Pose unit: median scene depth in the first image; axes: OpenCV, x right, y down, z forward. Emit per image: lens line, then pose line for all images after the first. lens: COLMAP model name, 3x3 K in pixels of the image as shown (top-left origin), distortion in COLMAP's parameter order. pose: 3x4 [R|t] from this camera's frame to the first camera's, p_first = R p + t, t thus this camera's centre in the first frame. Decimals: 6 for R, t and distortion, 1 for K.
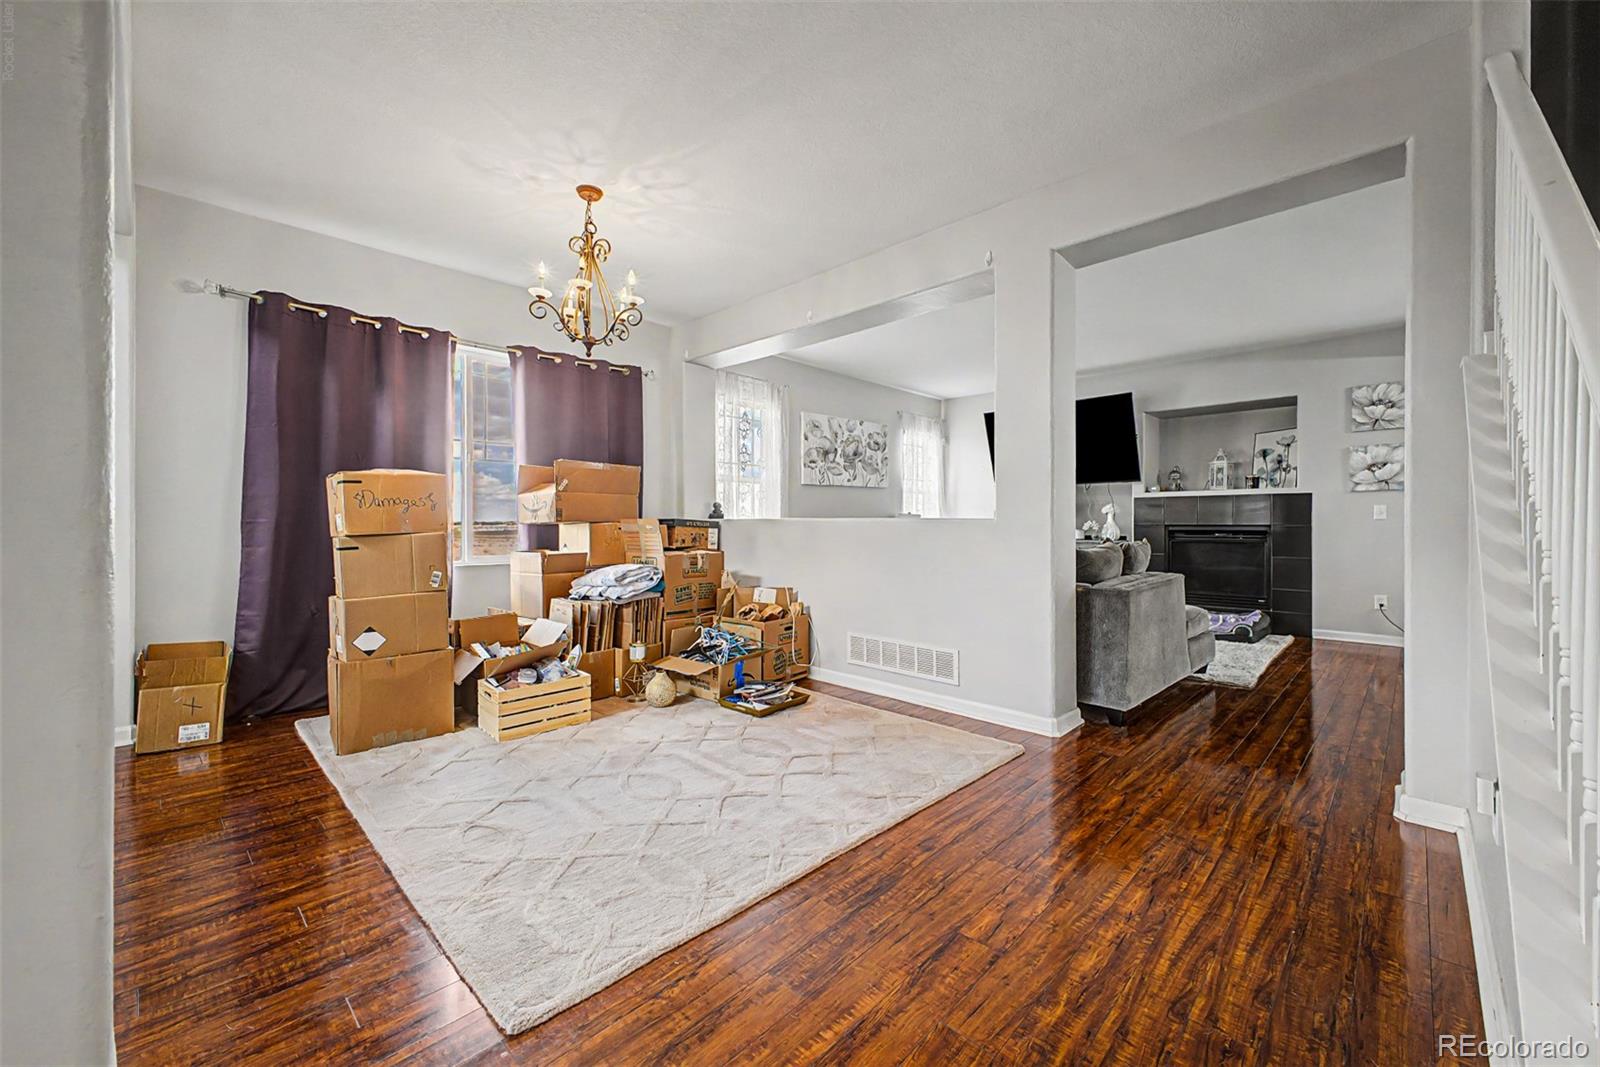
lens RADIAL K [[637.3, 0, 807.2], [0, 637.3, 525.7], [0, 0, 1]] dist [0.022585, -0.005277]
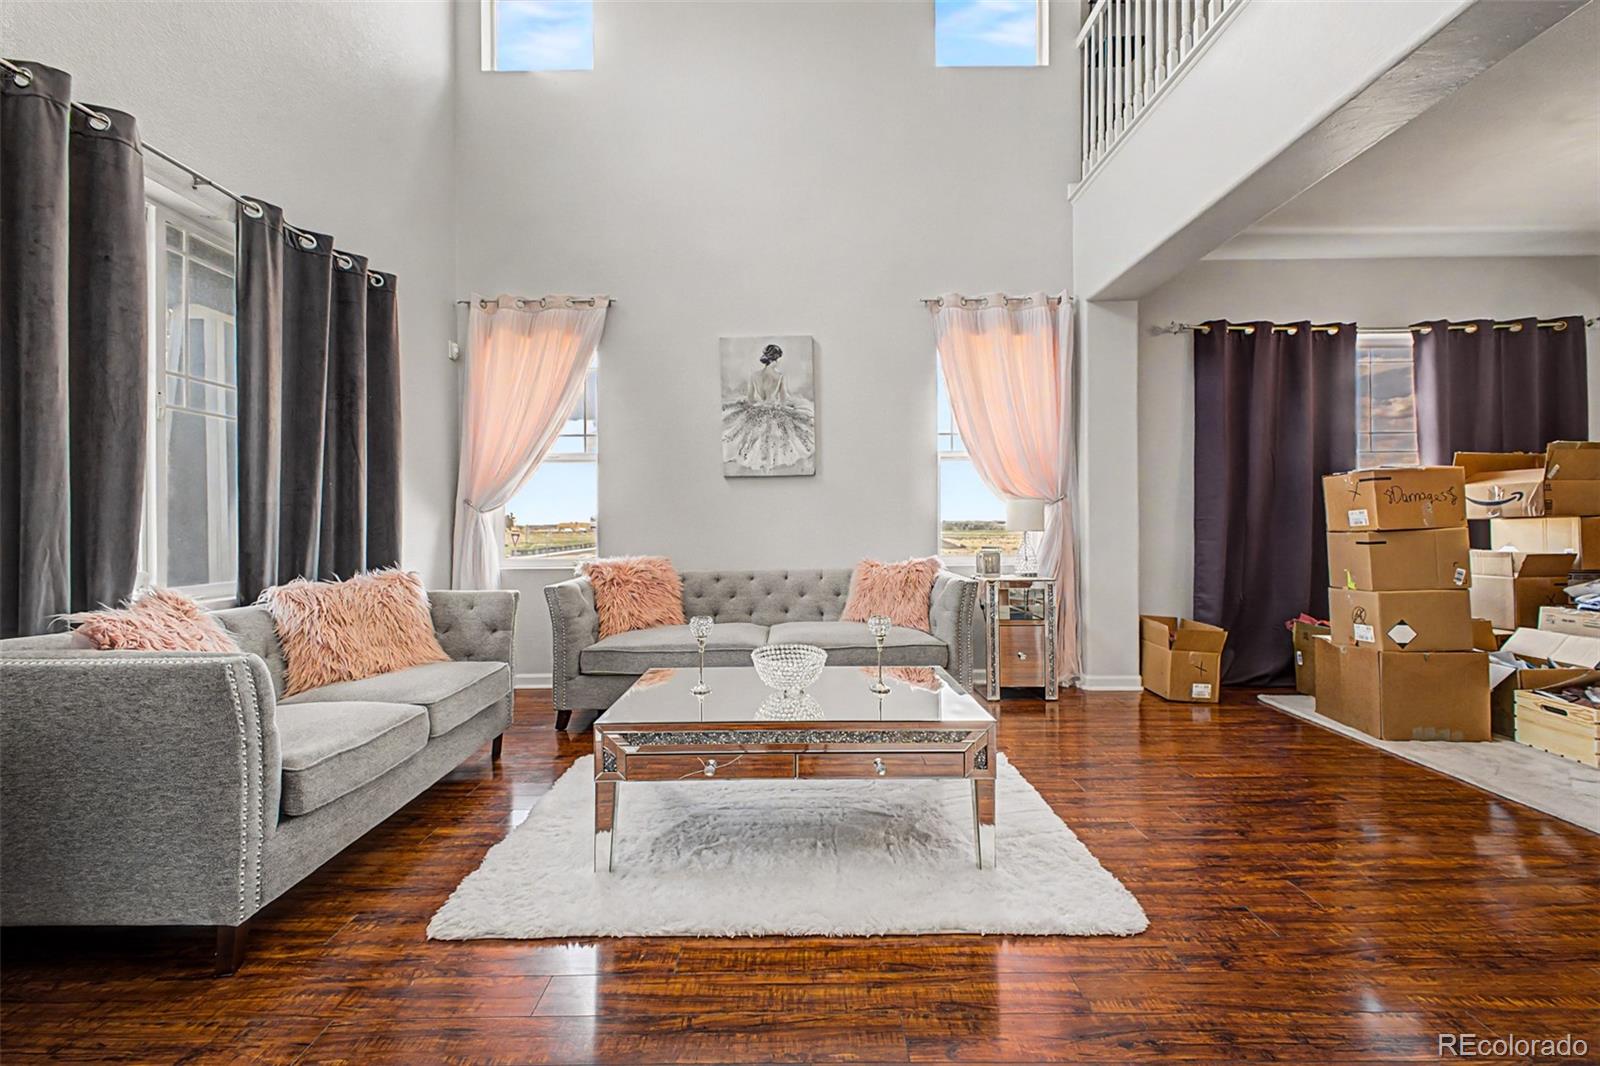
lens RADIAL K [[637.3, 0, 801.8], [0, 637.3, 525.9], [0, 0, 1]] dist [0.022585, -0.005277]
pose [[0.697540, -0.003329, -0.716538, -0.292800], [0.004527, 0.999990, -0.000238, 0.001990], [0.716532, -0.003078, 0.697548, -0.189670]]
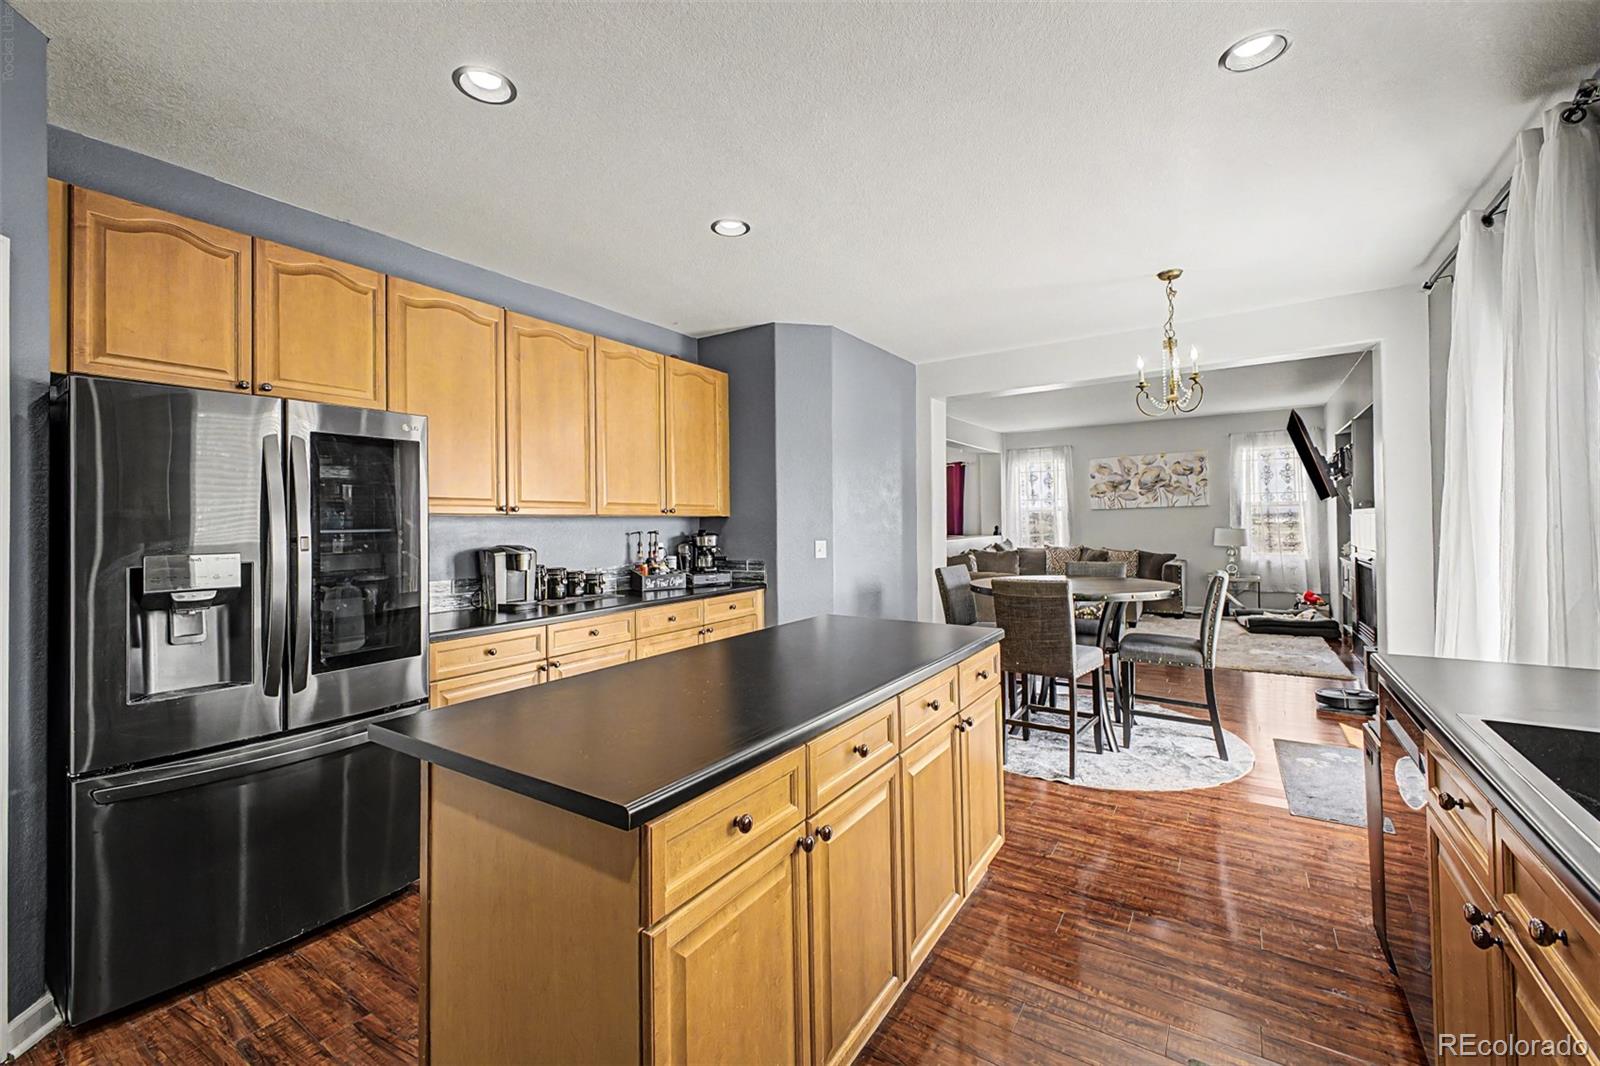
lens RADIAL K [[637.3, 0, 794.7], [0, 637.3, 526.3], [0, 0, 1]] dist [0.022585, -0.005277]
pose [[0.172098, -0.008947, -0.985039, 1.363045], [0.004713, 0.999955, -0.008259, -0.018211], [0.985069, -0.003221, 0.172132, 0.086228]]
